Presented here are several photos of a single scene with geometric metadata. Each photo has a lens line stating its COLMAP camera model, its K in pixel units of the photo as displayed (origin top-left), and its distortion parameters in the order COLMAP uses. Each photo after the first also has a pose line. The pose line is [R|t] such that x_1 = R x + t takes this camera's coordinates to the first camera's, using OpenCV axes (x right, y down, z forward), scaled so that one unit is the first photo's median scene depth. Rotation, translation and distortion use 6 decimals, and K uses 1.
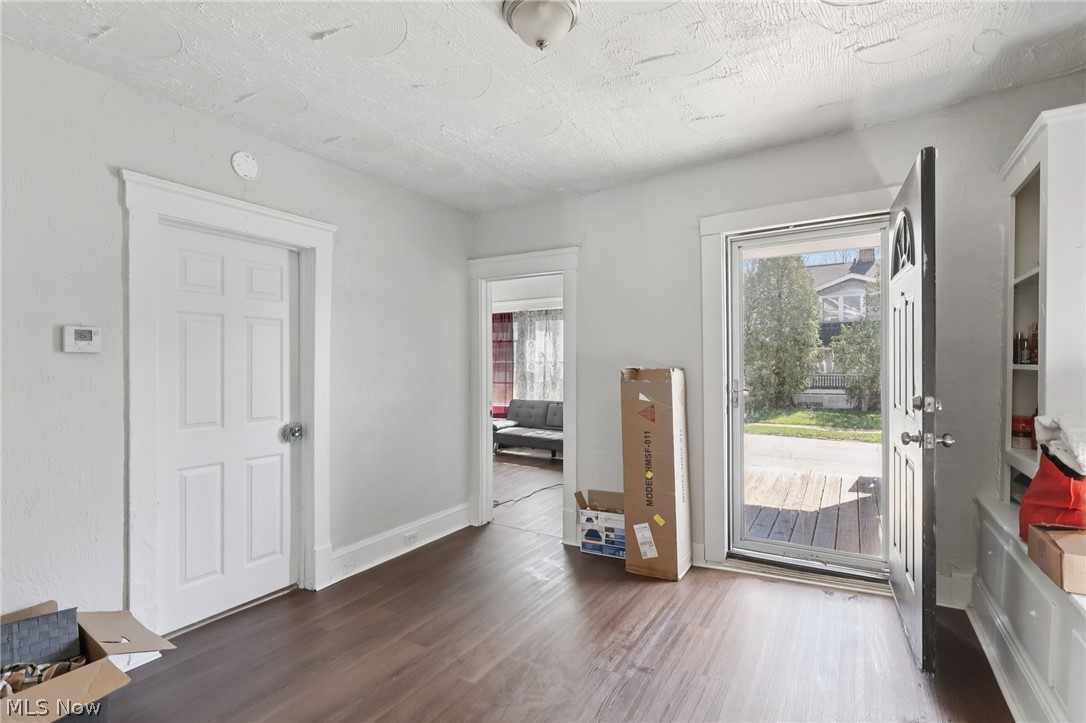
lens RADIAL K [[502.5, 0, 543.0], [0, 502.5, 361.5], [0, 0, 1]] dist [-0.000762, -0.000226]
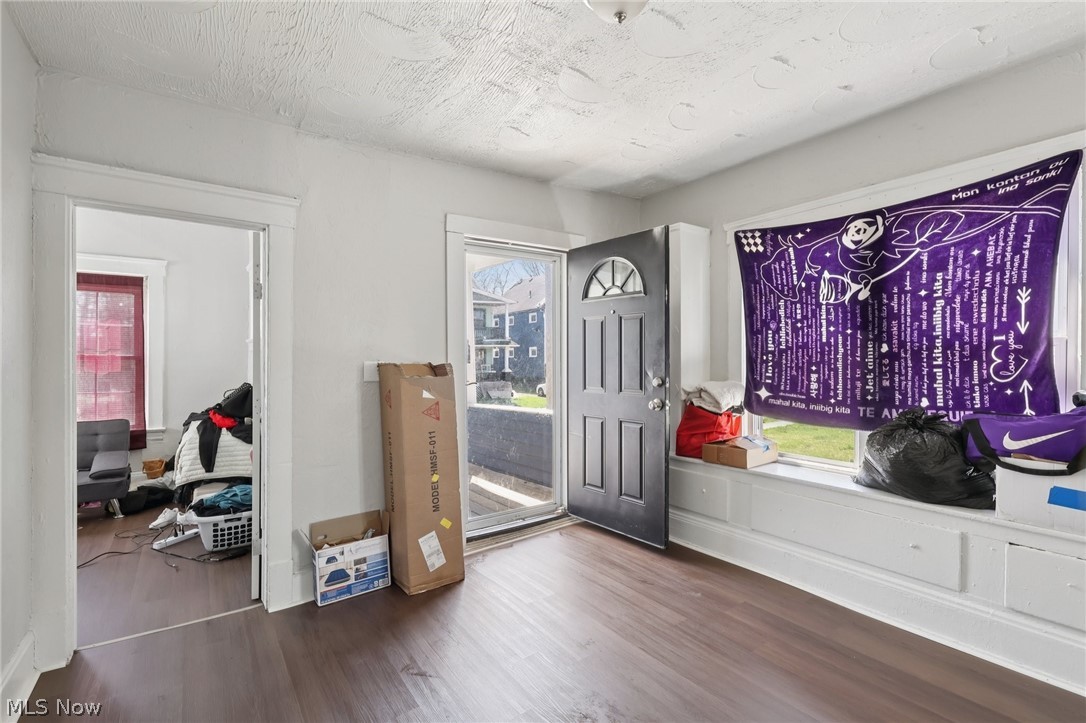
lens RADIAL K [[502.5, 0, 543.0], [0, 502.5, 361.5], [0, 0, 1]] dist [-0.000762, -0.000226]
pose [[0.402621, 0.004412, 0.915356, -0.548681], [-0.000008, 0.999988, -0.004817, 0.015523], [-0.915367, 0.001932, 0.402616, 0.440961]]
